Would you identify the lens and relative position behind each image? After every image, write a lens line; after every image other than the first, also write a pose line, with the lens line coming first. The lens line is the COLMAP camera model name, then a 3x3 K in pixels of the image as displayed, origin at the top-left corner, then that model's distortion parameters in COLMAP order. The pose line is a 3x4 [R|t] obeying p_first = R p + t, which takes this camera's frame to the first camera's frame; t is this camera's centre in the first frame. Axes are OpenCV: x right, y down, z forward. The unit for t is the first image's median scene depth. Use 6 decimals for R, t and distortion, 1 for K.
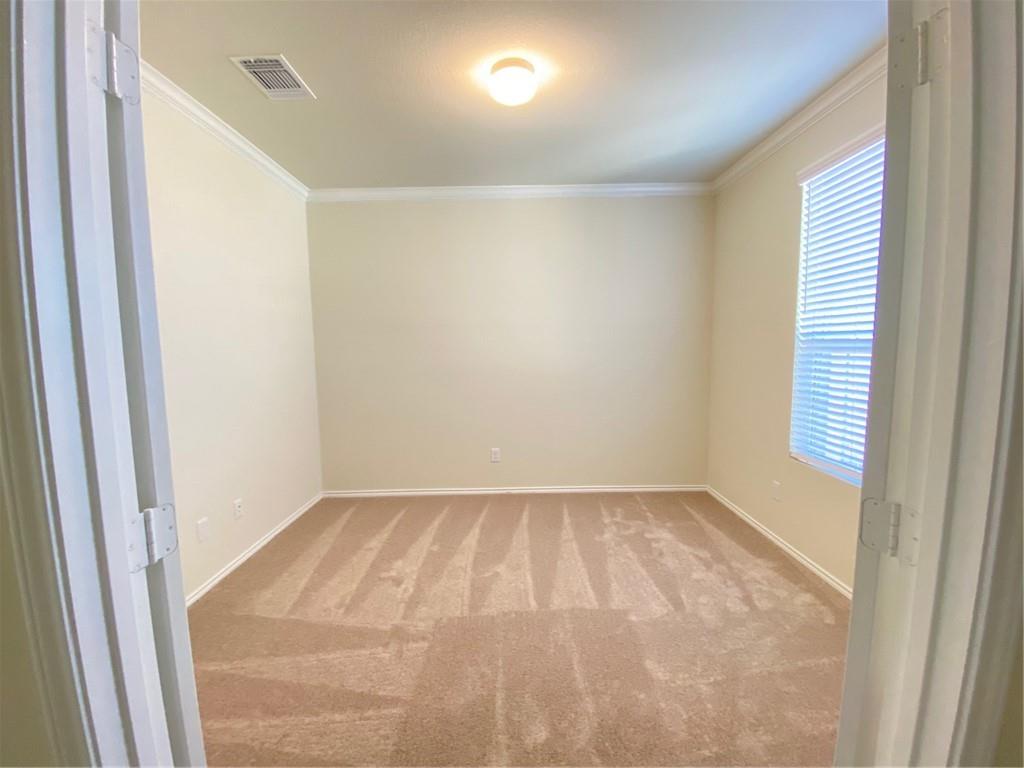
lens RADIAL K [[415.7, 0, 512.4], [0, 415.7, 382.9], [0, 0, 1]] dist [0.018691, -0.019479]
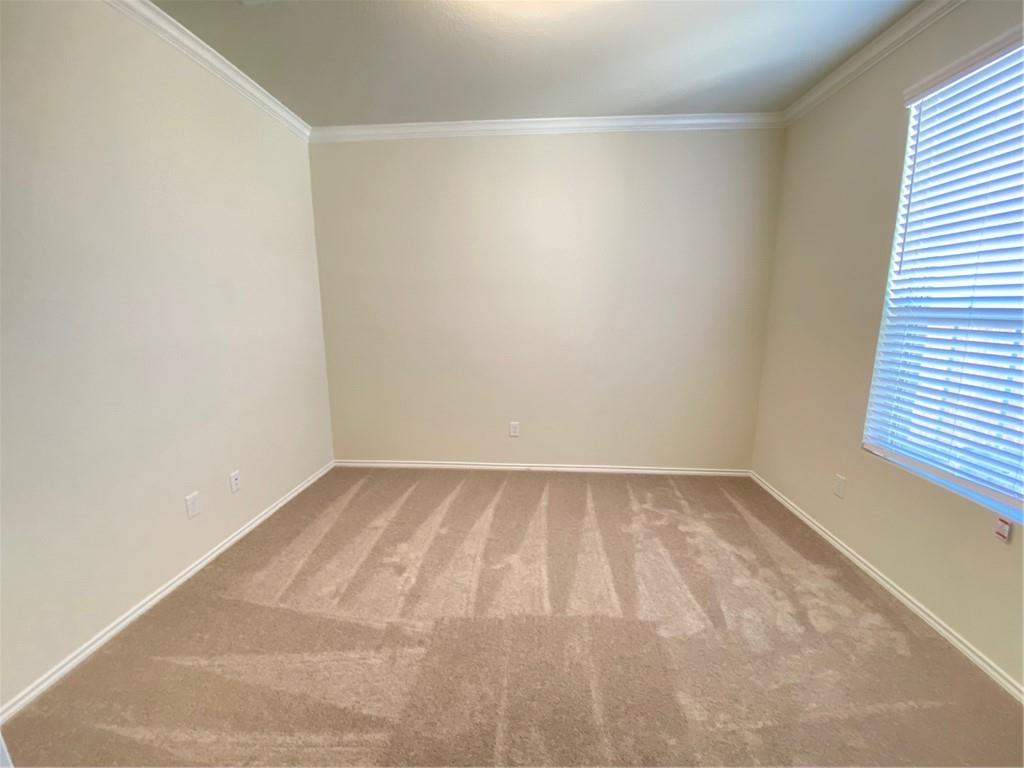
lens RADIAL K [[415.7, 0, 512.4], [0, 415.7, 382.9], [0, 0, 1]] dist [0.018691, -0.019479]
pose [[0.997385, 0.026770, -0.067124, 0.021753], [-0.020820, 0.995918, 0.087832, -0.014840], [0.069201, -0.086205, 0.993871, 0.156761]]
